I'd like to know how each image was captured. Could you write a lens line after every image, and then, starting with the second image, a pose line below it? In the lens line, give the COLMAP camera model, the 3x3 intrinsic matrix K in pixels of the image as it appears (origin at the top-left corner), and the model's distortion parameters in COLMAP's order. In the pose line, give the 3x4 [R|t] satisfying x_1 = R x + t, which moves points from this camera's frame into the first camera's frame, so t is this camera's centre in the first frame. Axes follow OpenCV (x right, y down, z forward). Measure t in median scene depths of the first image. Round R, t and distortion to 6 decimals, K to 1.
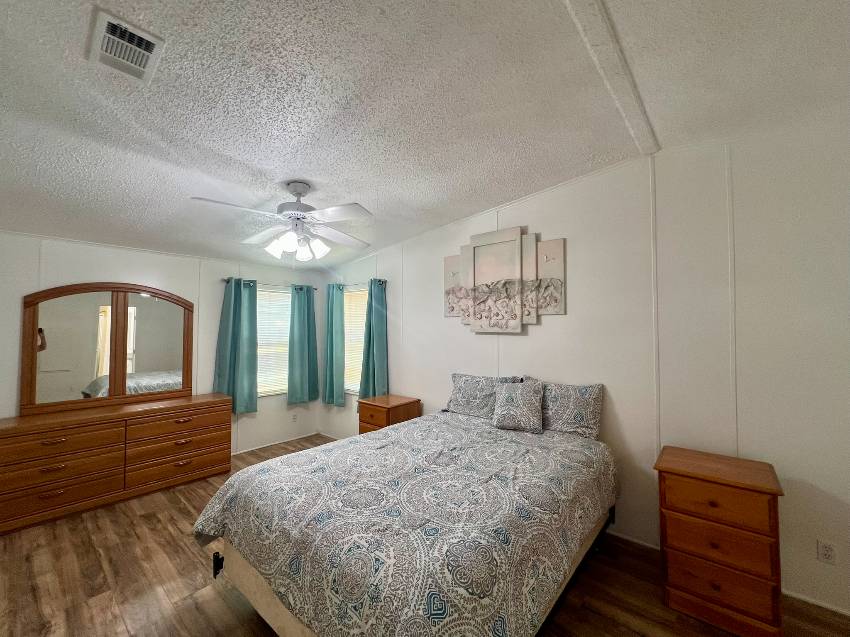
lens RADIAL K [[351.8, 0, 425.0], [0, 351.8, 318.5], [0, 0, 1]] dist [0.000101, 0.000076]
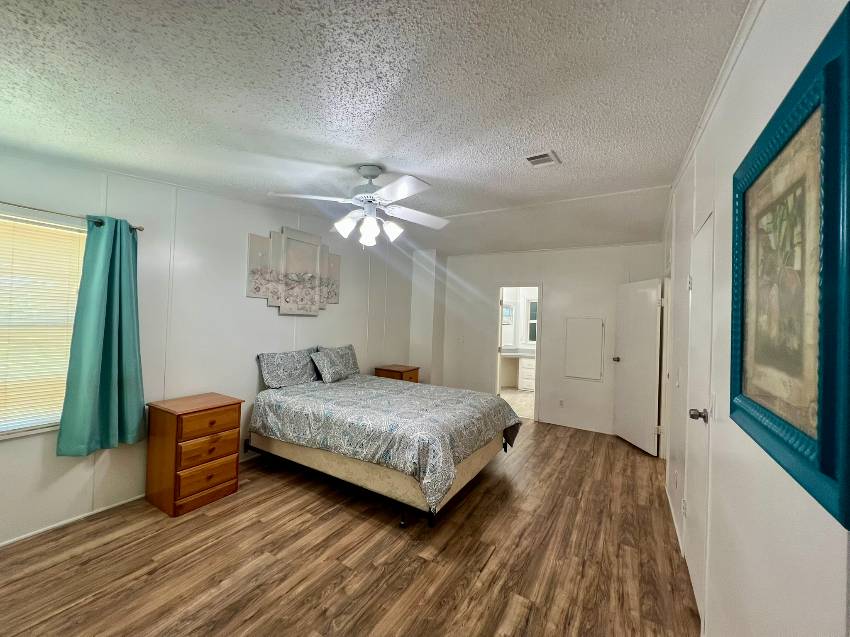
lens RADIAL K [[342.2, 0, 423.1], [0, 342.2, 317.3], [0, 0, 1]] dist [0.000362, 0.000306]
pose [[-0.166818, 0.001246, 0.985987, -1.035191], [-0.068101, 0.997597, -0.012783, 0.034660], [-0.983633, -0.069280, -0.166332, 0.767863]]
